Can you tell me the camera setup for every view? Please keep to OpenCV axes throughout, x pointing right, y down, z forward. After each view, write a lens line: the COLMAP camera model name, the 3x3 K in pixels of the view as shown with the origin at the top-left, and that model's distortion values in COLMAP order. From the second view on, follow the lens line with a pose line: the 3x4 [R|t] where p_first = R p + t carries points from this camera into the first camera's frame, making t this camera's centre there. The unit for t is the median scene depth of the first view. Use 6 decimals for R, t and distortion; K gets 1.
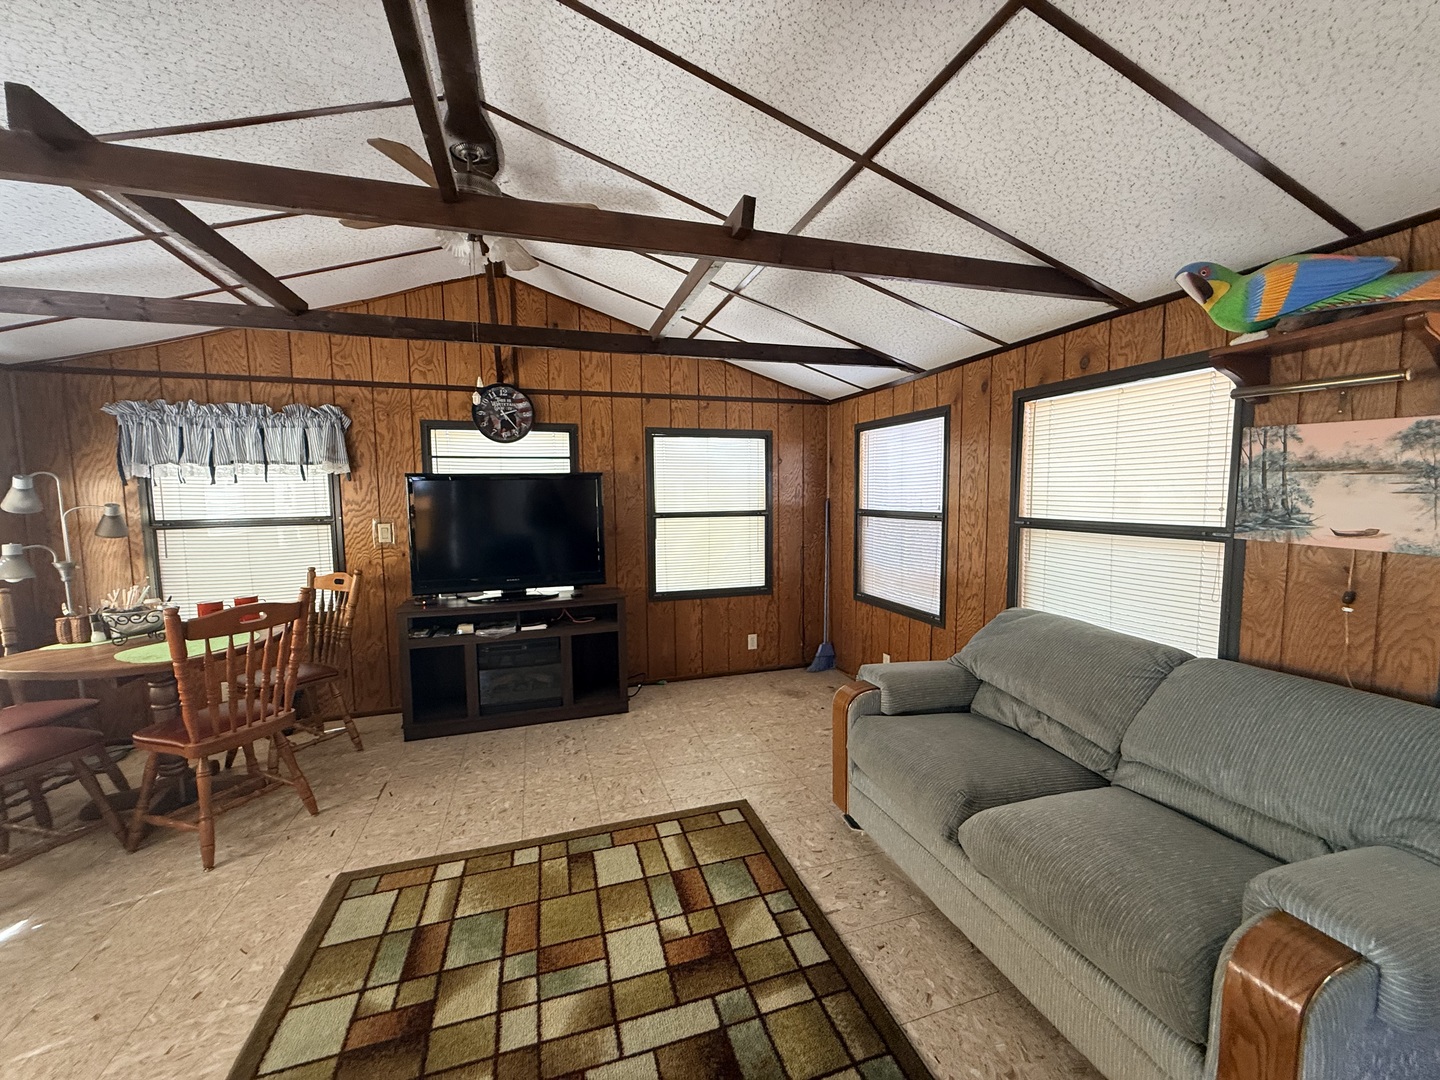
lens RADIAL K [[574.3, 0, 717.8], [0, 574.3, 541.3], [0, 0, 1]] dist [0.000213, -0.000051]
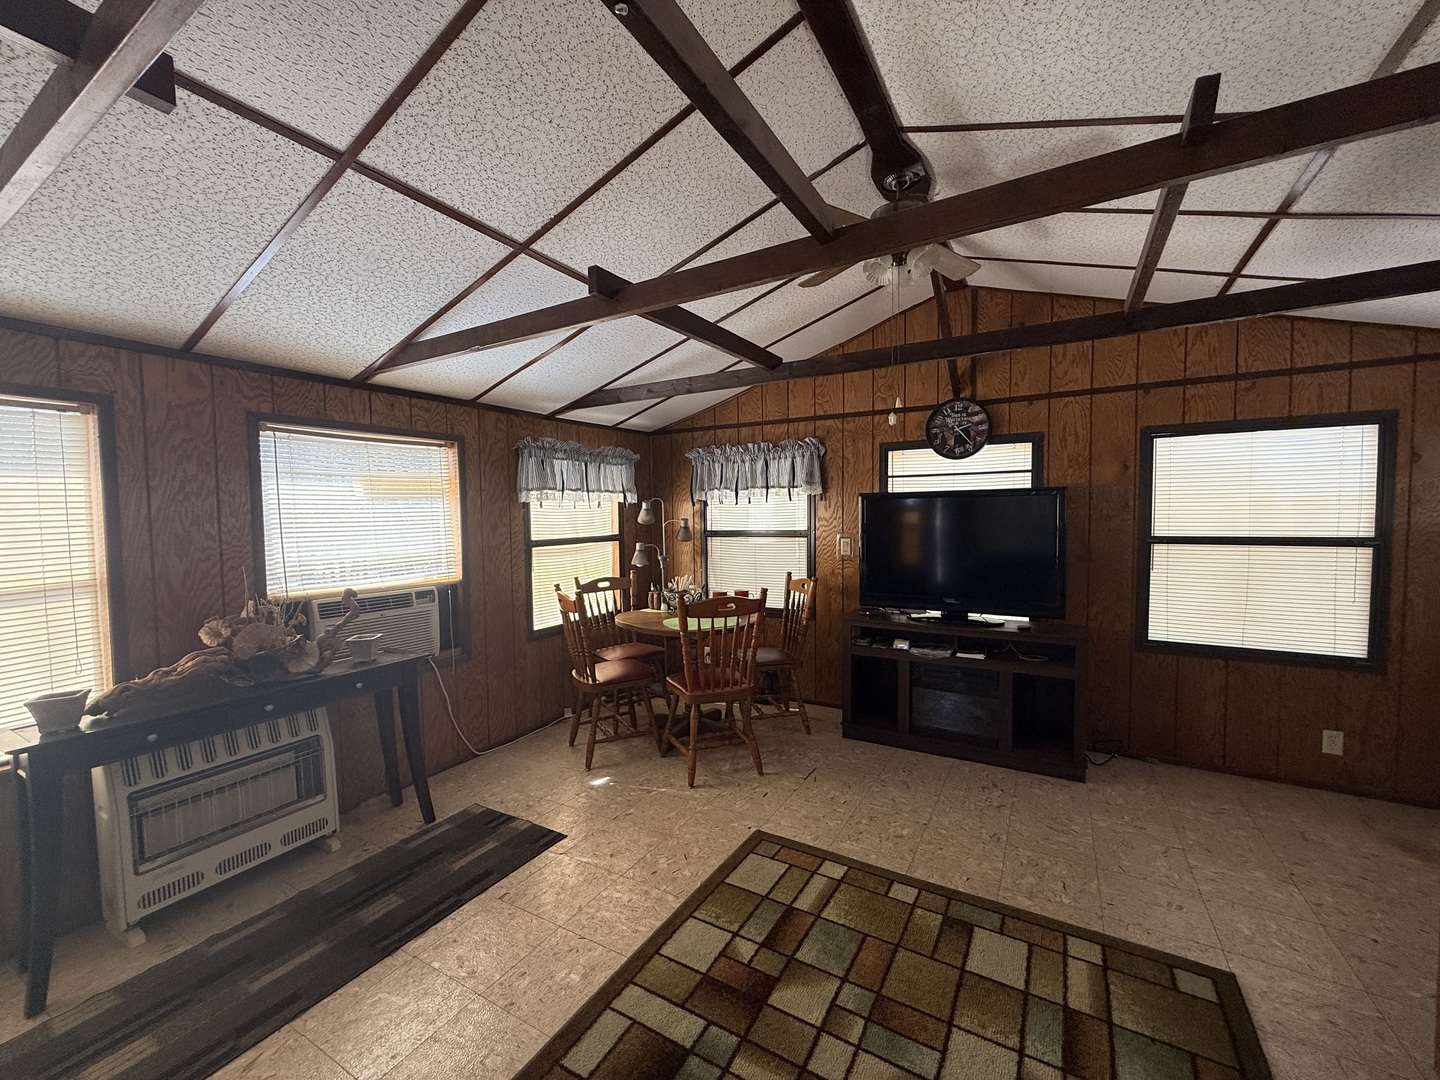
lens RADIAL K [[574.3, 0, 717.9], [0, 574.3, 540.6], [0, 0, 1]] dist [0.000213, -0.000051]
pose [[0.665652, 0.037527, -0.745318, 0.116975], [-0.059996, 0.998193, -0.003324, -0.009542], [0.743847, 0.046929, 0.666701, 0.086297]]
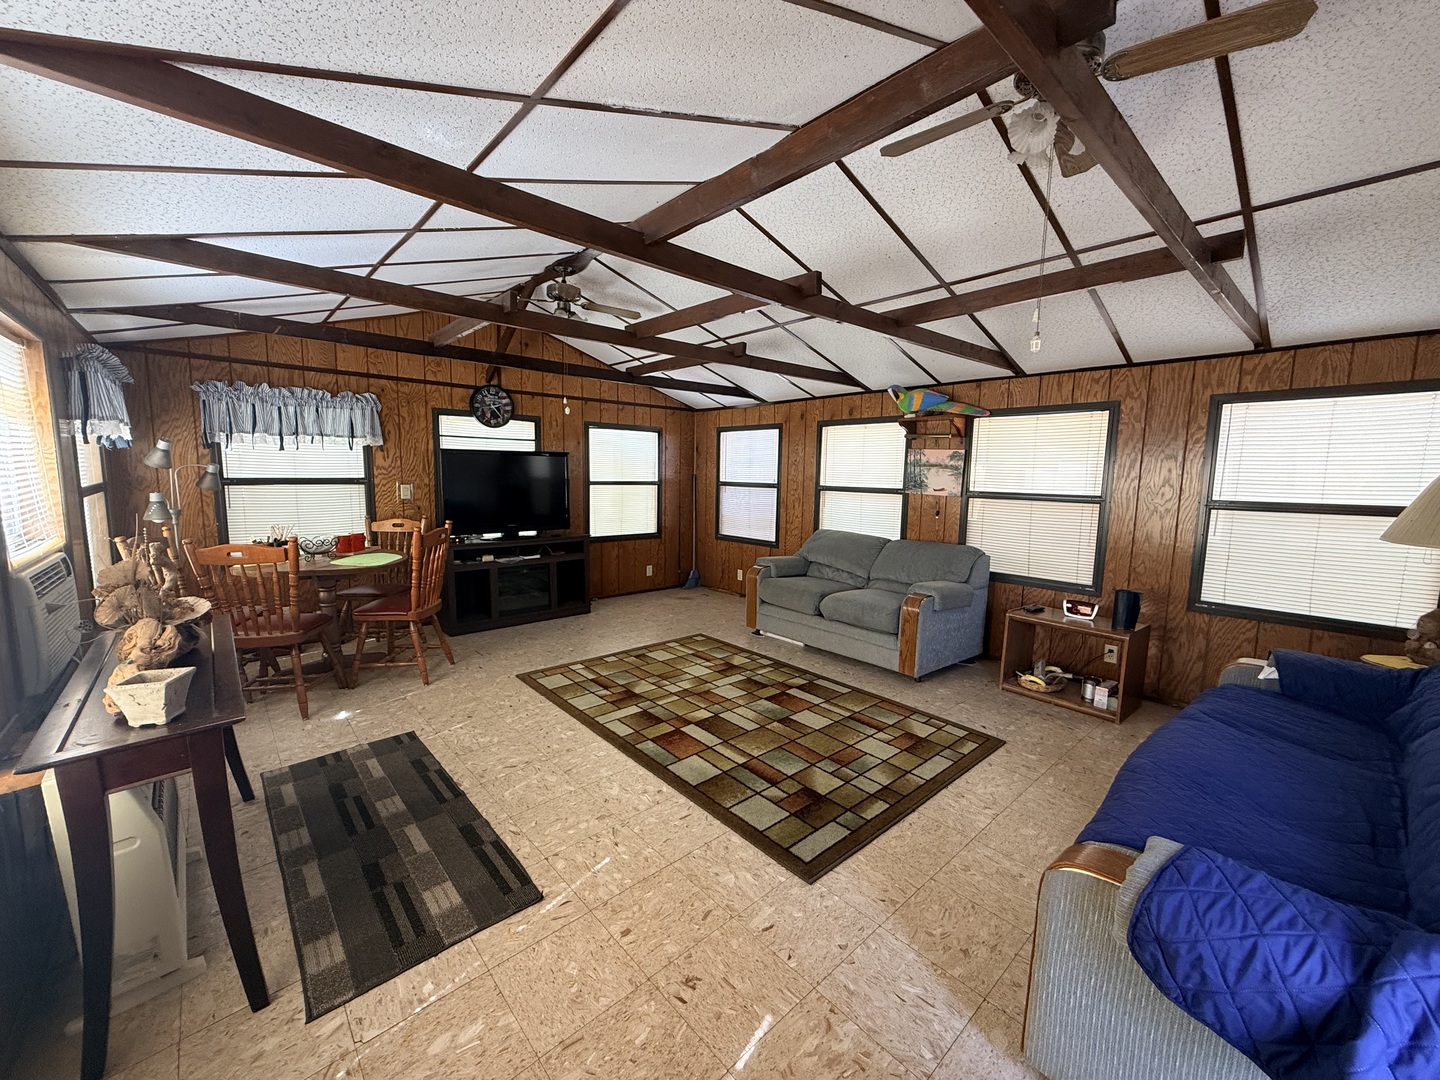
lens RADIAL K [[574.3, 0, 717.9], [0, 574.3, 540.4], [0, 0, 1]] dist [0.000213, -0.000051]
pose [[0.914473, -0.021757, 0.404061, -0.600434], [0.007472, 0.999291, 0.036898, 0.072168], [-0.404577, -0.030723, 0.913988, -0.670183]]
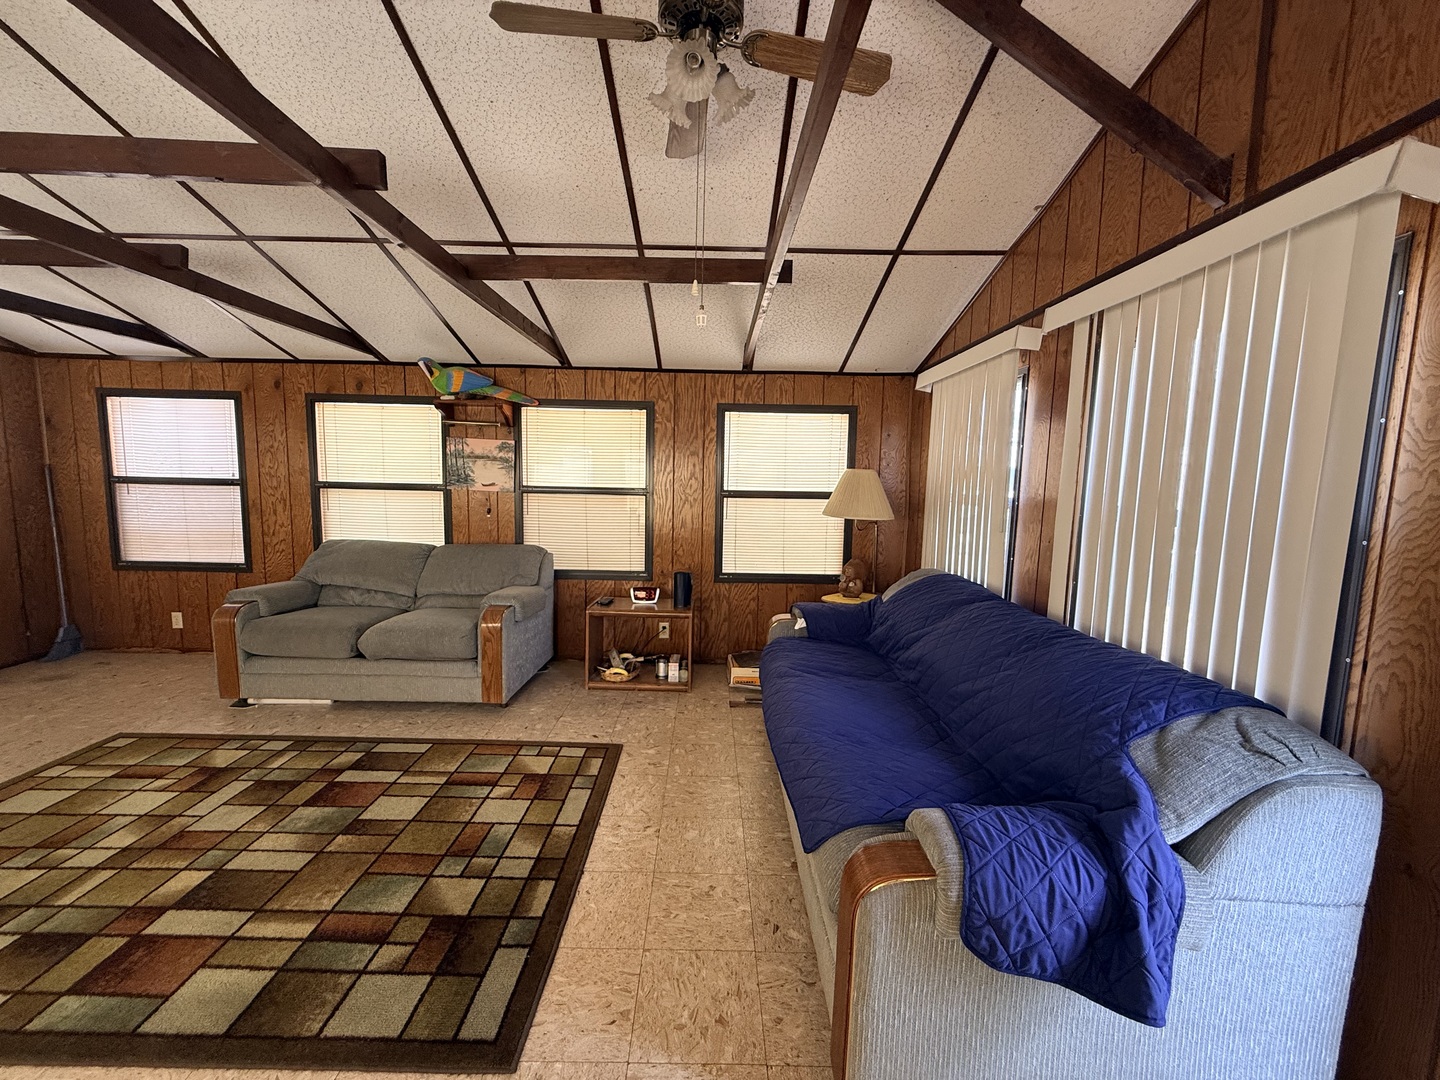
lens RADIAL K [[574.3, 0, 717.1], [0, 574.3, 540.8], [0, 0, 1]] dist [0.000213, -0.000051]
pose [[0.296540, -0.084992, 0.951231, -0.582011], [0.057194, 0.995825, 0.071146, 0.063872], [-0.953306, 0.033307, 0.300162, -0.404514]]
